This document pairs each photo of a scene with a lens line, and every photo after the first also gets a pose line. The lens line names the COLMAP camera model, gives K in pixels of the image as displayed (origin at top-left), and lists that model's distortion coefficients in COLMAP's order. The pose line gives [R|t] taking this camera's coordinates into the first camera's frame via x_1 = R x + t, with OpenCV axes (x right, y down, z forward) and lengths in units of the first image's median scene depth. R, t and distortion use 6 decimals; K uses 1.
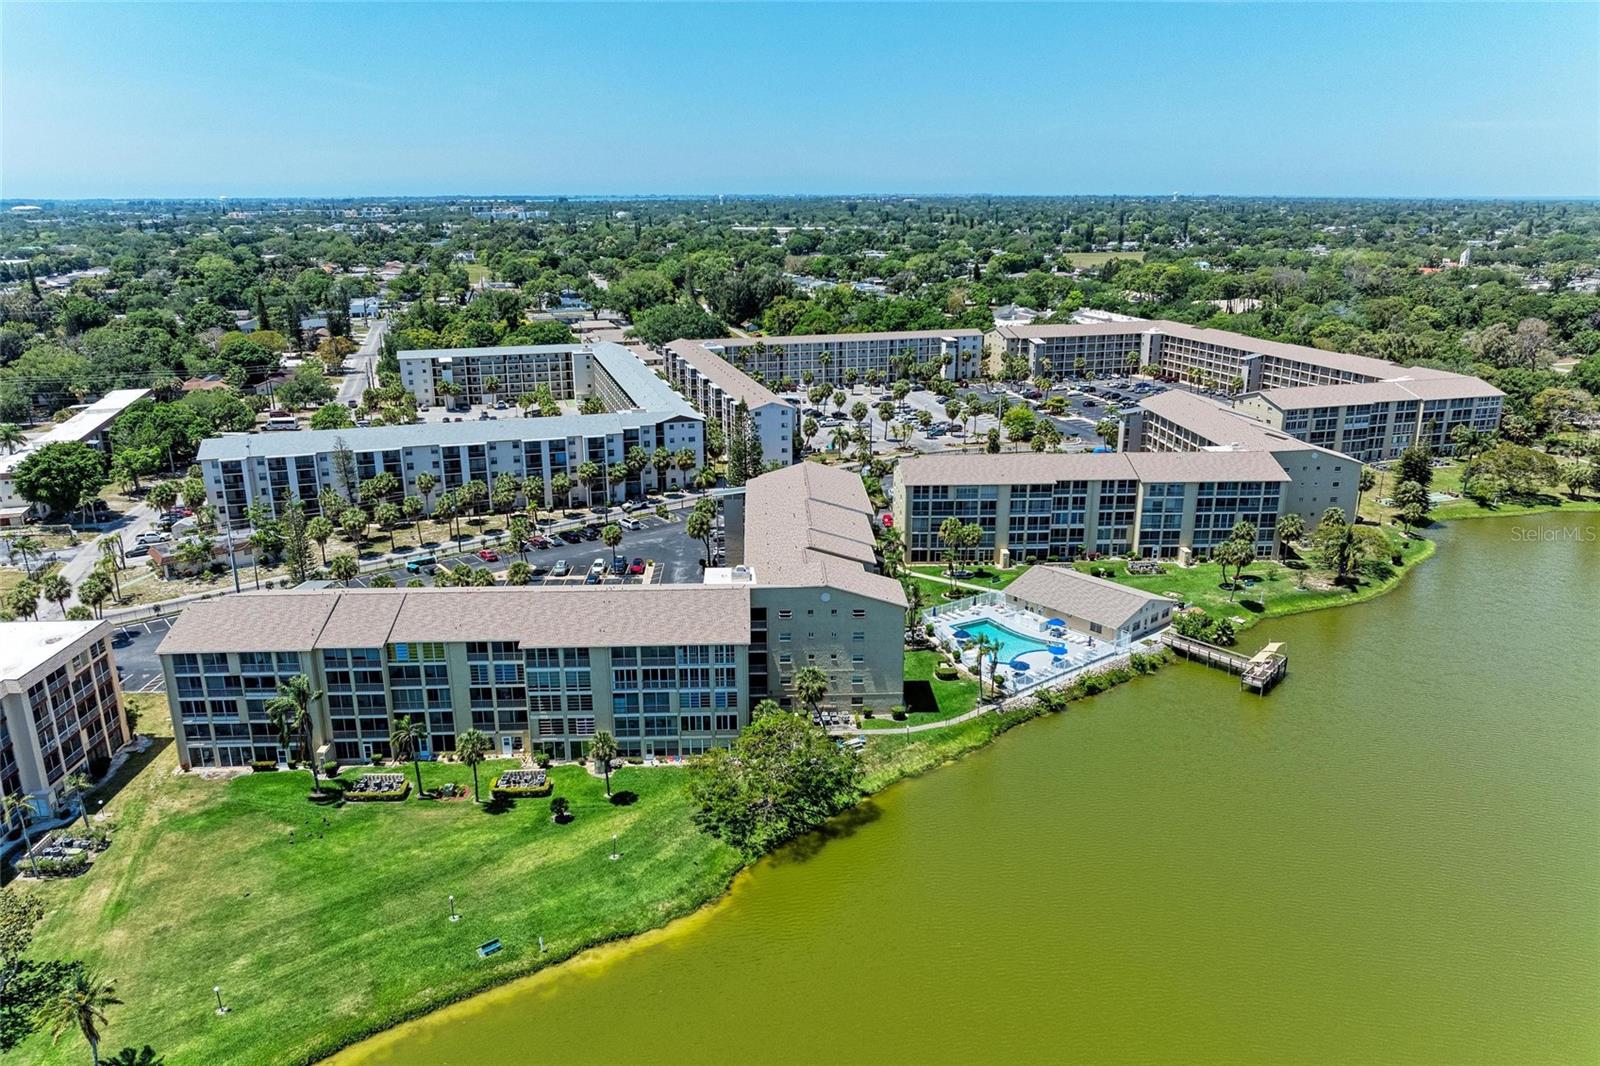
lens RADIAL K [[1129.7, 0, 798.8], [0, 1129.7, 517.9], [0, 0, 1]] dist [-0.011483, -0.001881]
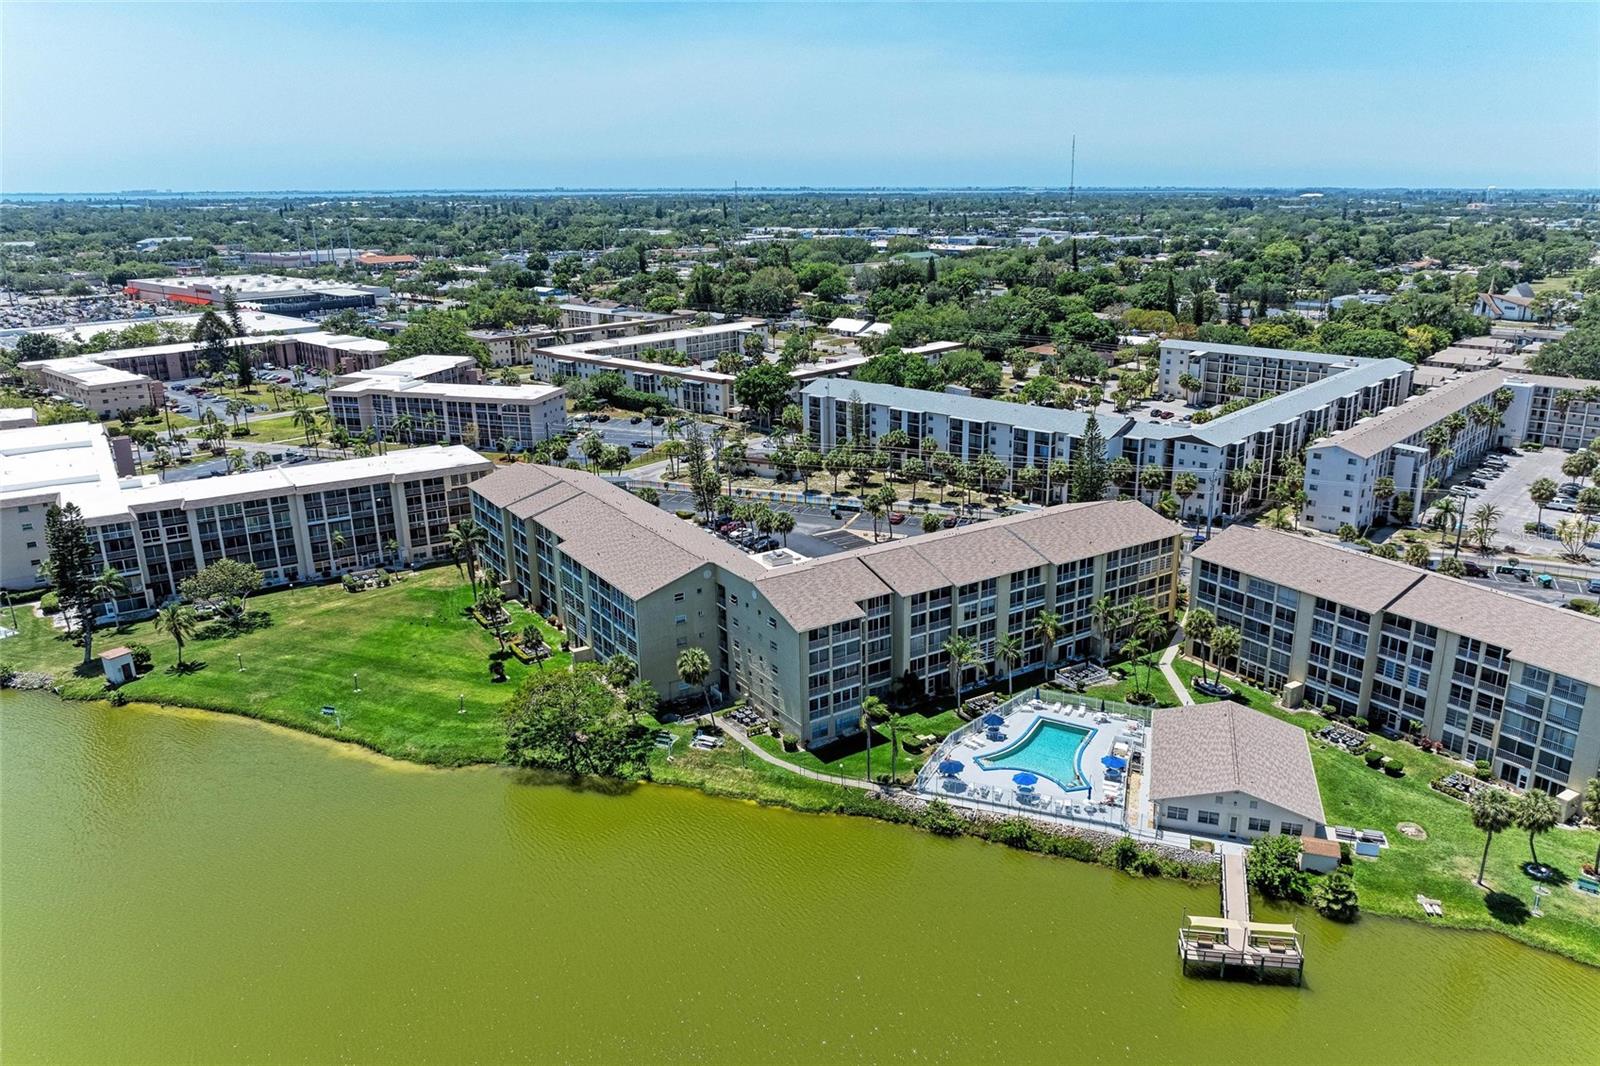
lens RADIAL K [[1115.9, 0, 791.4], [0, 1115.9, 536.7], [0, 0, 1]] dist [-0.007692, -0.024220]
pose [[0.519113, 0.258049, -0.814820, 0.565148], [-0.235485, 0.959618, 0.153881, -0.093110], [0.821625, 0.111996, 0.558917, 0.336768]]
